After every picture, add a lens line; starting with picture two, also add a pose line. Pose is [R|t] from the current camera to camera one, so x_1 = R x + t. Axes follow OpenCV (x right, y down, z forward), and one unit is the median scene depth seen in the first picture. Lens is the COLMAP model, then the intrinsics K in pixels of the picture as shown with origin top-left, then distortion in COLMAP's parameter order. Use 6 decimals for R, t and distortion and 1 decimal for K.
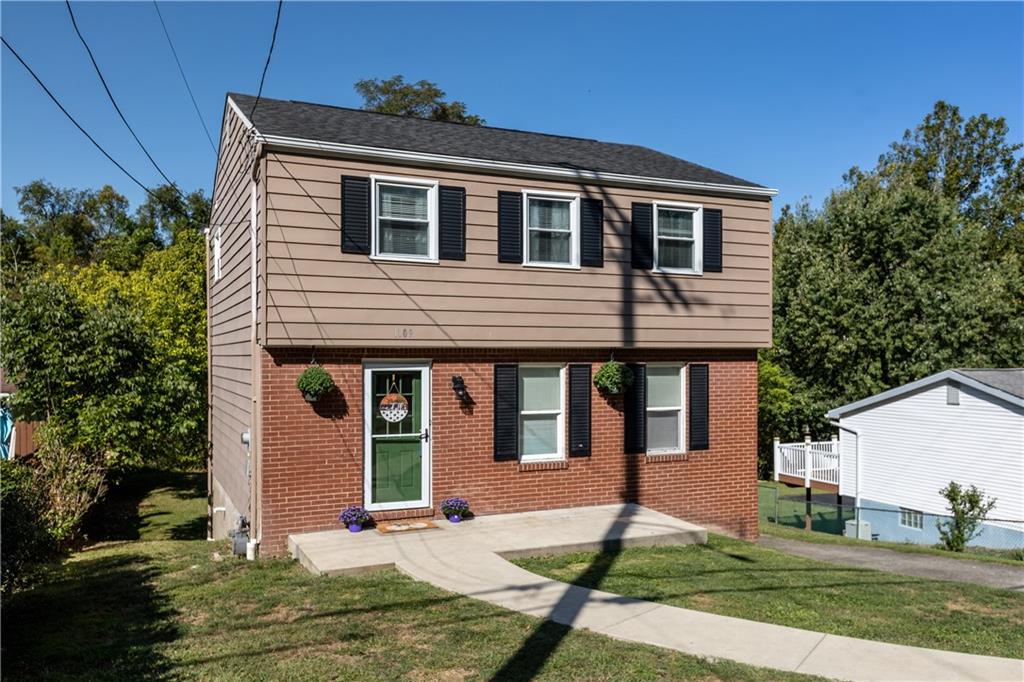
lens RADIAL K [[807.2, 0, 511.0], [0, 807.2, 339.2], [0, 0, 1]] dist [-0.009615, -0.029522]
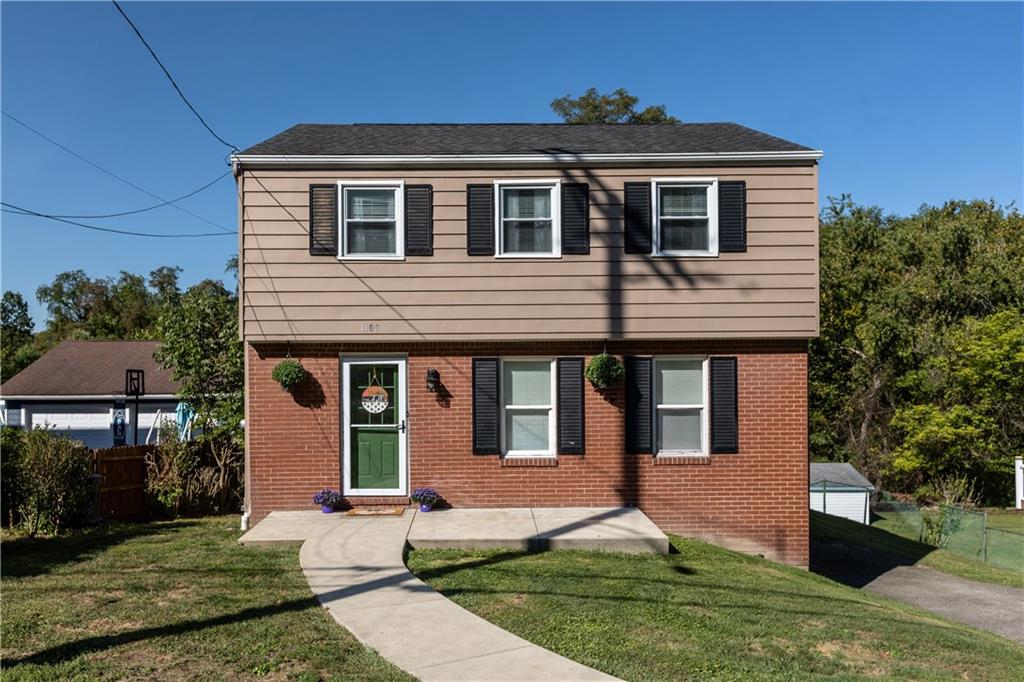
lens RADIAL K [[821.1, 0, 512.2], [0, 821.1, 346.4], [0, 0, 1]] dist [-0.014327, 0.024968]
pose [[0.912659, -0.017005, -0.408368, 0.453240], [0.015222, 0.999855, -0.007616, 0.026266], [0.408438, 0.000735, 0.912786, 0.093227]]
